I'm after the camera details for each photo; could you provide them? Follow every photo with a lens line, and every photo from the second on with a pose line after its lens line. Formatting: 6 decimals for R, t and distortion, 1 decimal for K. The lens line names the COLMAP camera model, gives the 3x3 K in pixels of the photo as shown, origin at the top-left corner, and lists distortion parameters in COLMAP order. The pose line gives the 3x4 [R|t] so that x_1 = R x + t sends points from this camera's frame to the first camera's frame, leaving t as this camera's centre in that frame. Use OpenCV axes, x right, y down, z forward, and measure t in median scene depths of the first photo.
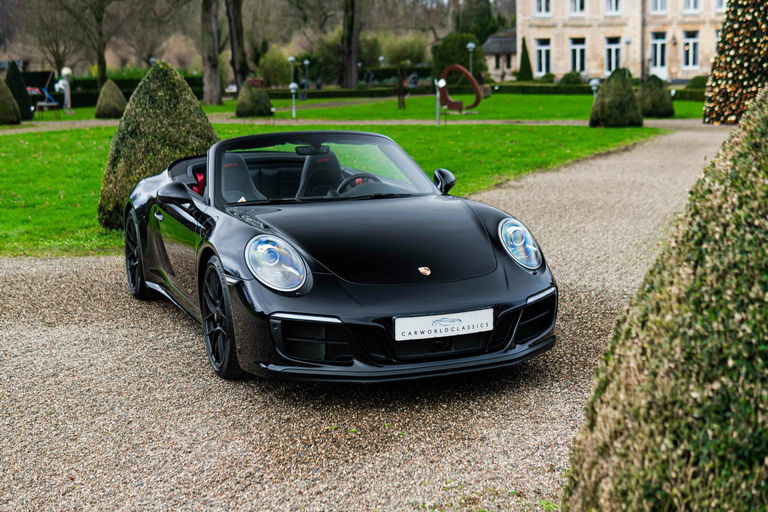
lens RADIAL K [[1044.0, 0, 398.5], [0, 1044.0, 281.8], [0, 0, 1]] dist [-0.039041, -0.138166]
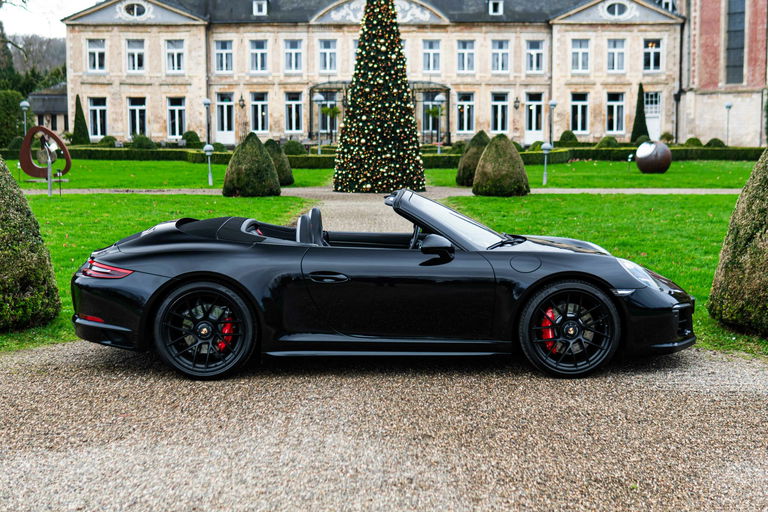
lens RADIAL K [[1171.2, 0, 374.1], [0, 1171.2, 270.7], [0, 0, 1]] dist [-0.055397, -0.112641]
pose [[0.925661, -0.025570, 0.377490, -0.064887], [0.056955, 0.995762, -0.072213, -0.002521], [-0.374043, 0.088345, 0.923194, 0.013161]]
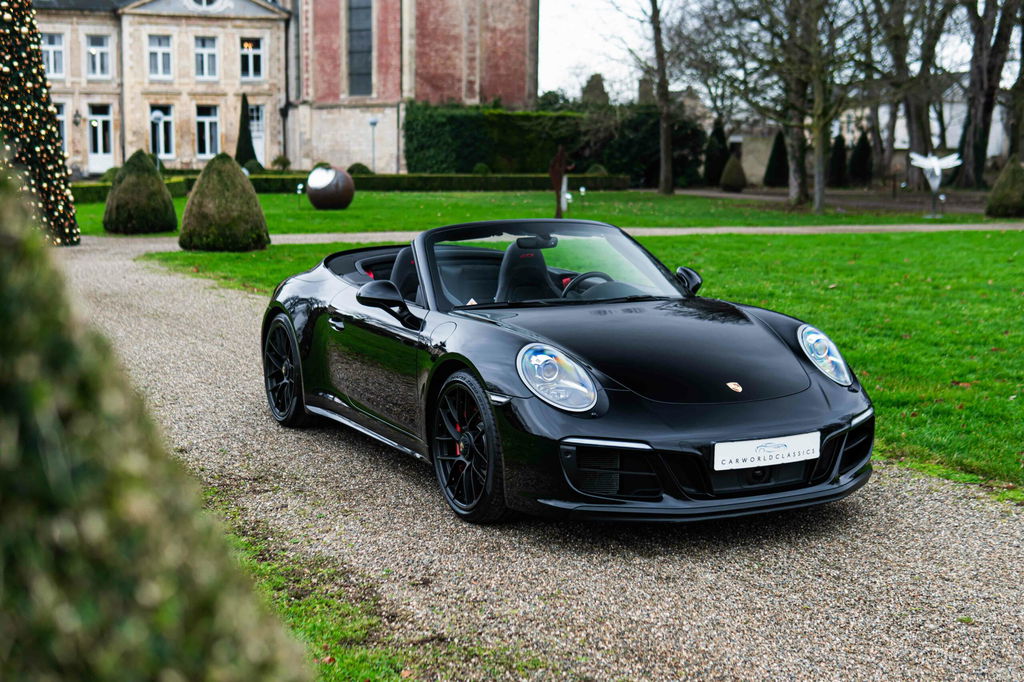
lens RADIAL K [[1392.0, 0, 531.3], [0, 1392.0, 375.4], [0, 0, 1]] dist [-0.039041, -0.138166]
pose [[0.655921, -0.092529, 0.749137, -0.057141], [0.129280, 0.991565, 0.009279, -0.040319], [-0.743676, 0.090762, 0.662350, 0.217756]]
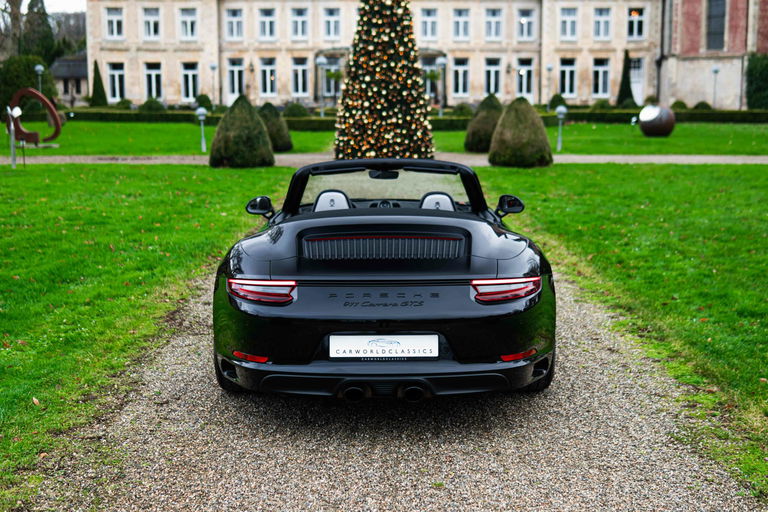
lens RADIAL K [[1025.5, 0, 384.0], [0, 1025.5, 256.0], [0, 0, 1]] dist [-0.056291, -0.077684]
pose [[0.922058, -0.040706, 0.384906, -0.000698], [0.058274, 0.997719, -0.034084, -0.035572], [-0.382640, 0.053858, 0.922326, 0.174600]]
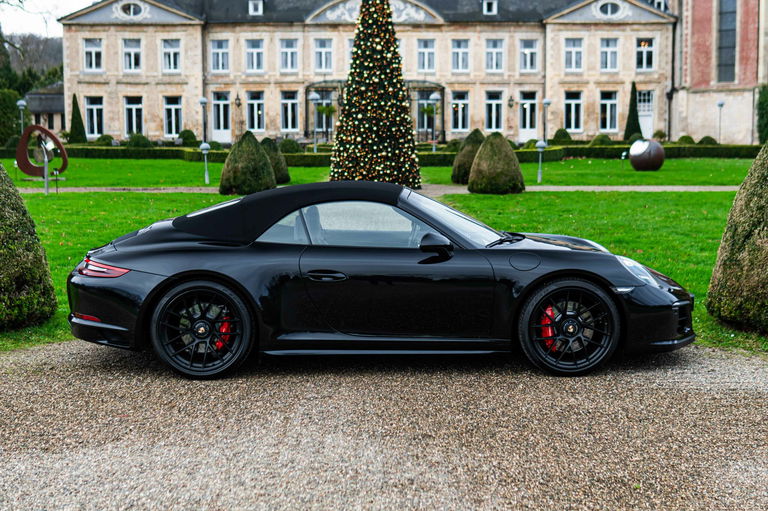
lens RADIAL K [[1163.5, 0, 384.0], [0, 1163.5, 255.5], [0, 0, 1]] dist [-0.060207, -0.083704]
pose [[0.920859, -0.023765, 0.389171, -0.064473], [0.060488, 0.994764, -0.082382, -0.002798], [-0.385176, 0.099402, 0.917474, 0.015292]]
